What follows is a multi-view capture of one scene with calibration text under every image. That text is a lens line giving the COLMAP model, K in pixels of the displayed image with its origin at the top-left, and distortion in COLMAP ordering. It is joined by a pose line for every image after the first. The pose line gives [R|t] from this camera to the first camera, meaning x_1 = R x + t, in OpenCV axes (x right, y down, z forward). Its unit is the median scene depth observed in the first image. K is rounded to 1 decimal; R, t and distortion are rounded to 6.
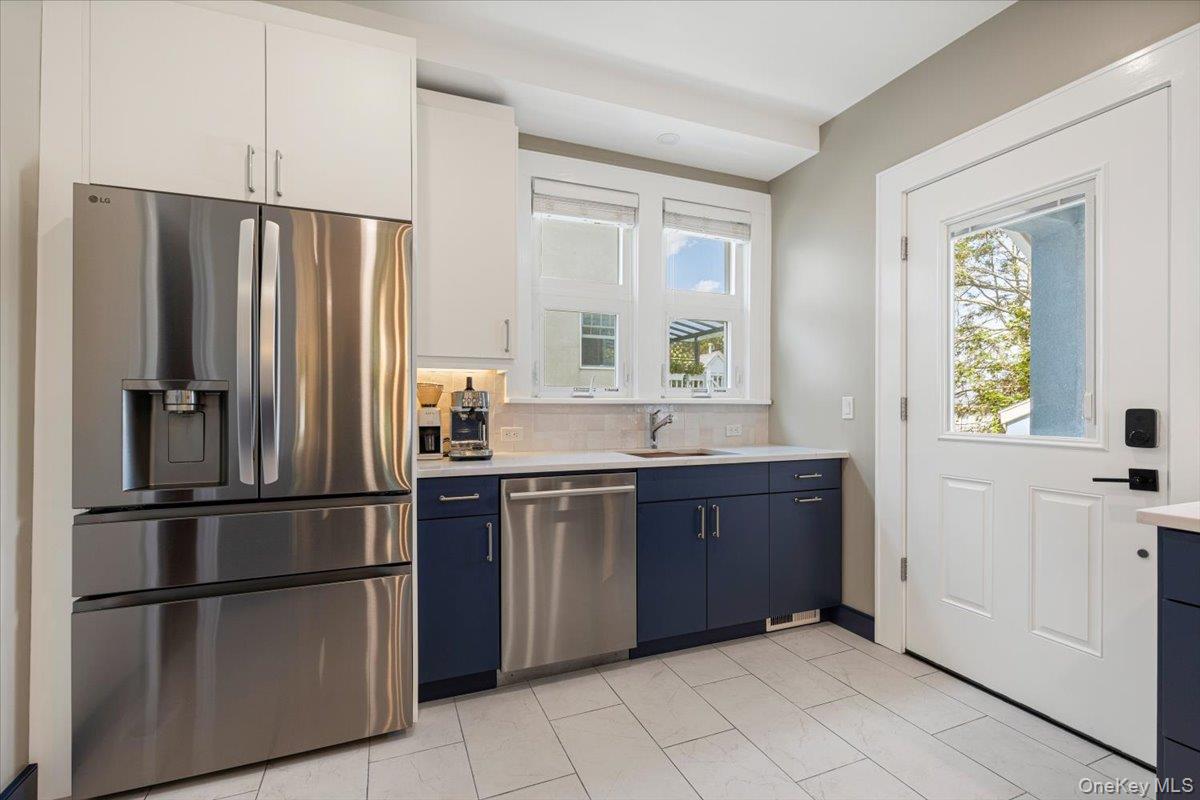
lens RADIAL K [[538.8, 0, 610.4], [0, 538.8, 406.0], [0, 0, 1]] dist [0.000206, -0.001066]
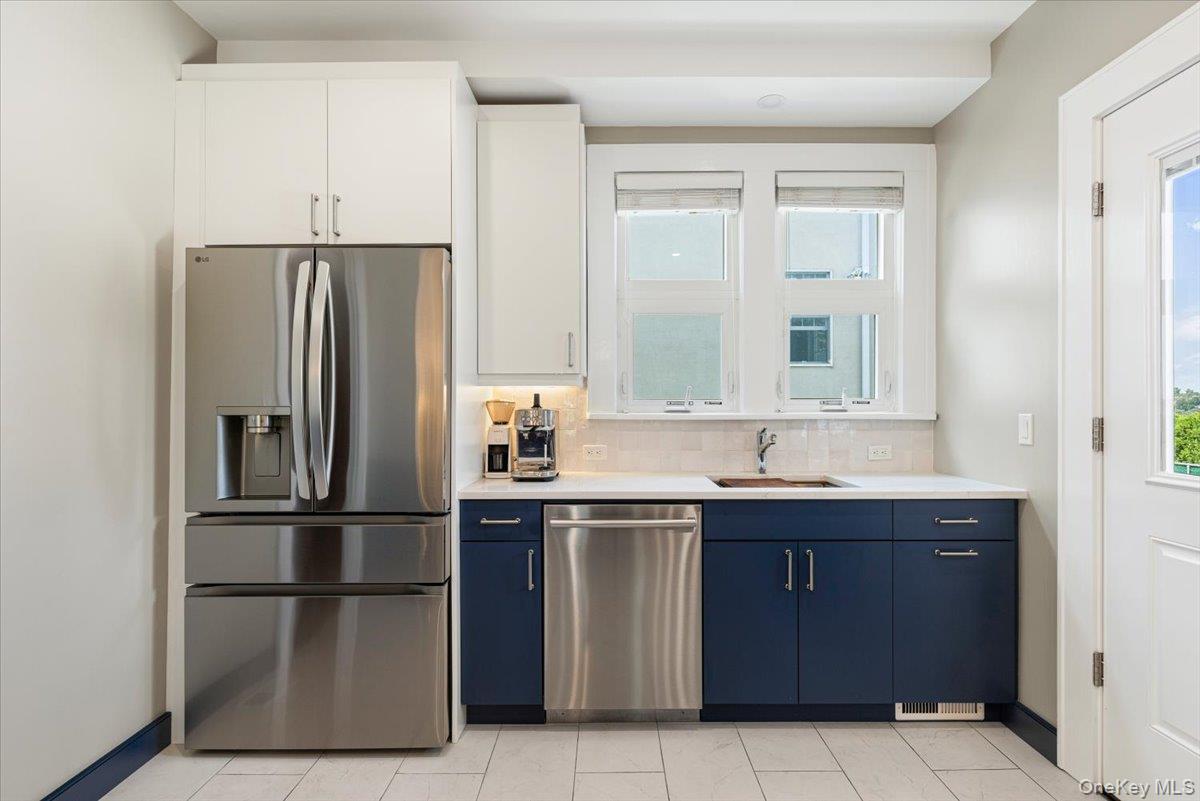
lens RADIAL K [[596.1, 0, 609.0], [0, 596.1, 406.1], [0, 0, 1]] dist [-0.002198, -0.000690]
pose [[0.924582, -0.001648, -0.380981, 0.260377], [0.001604, 0.999999, -0.000434, -0.031259], [0.380981, -0.000210, 0.924583, 0.066431]]
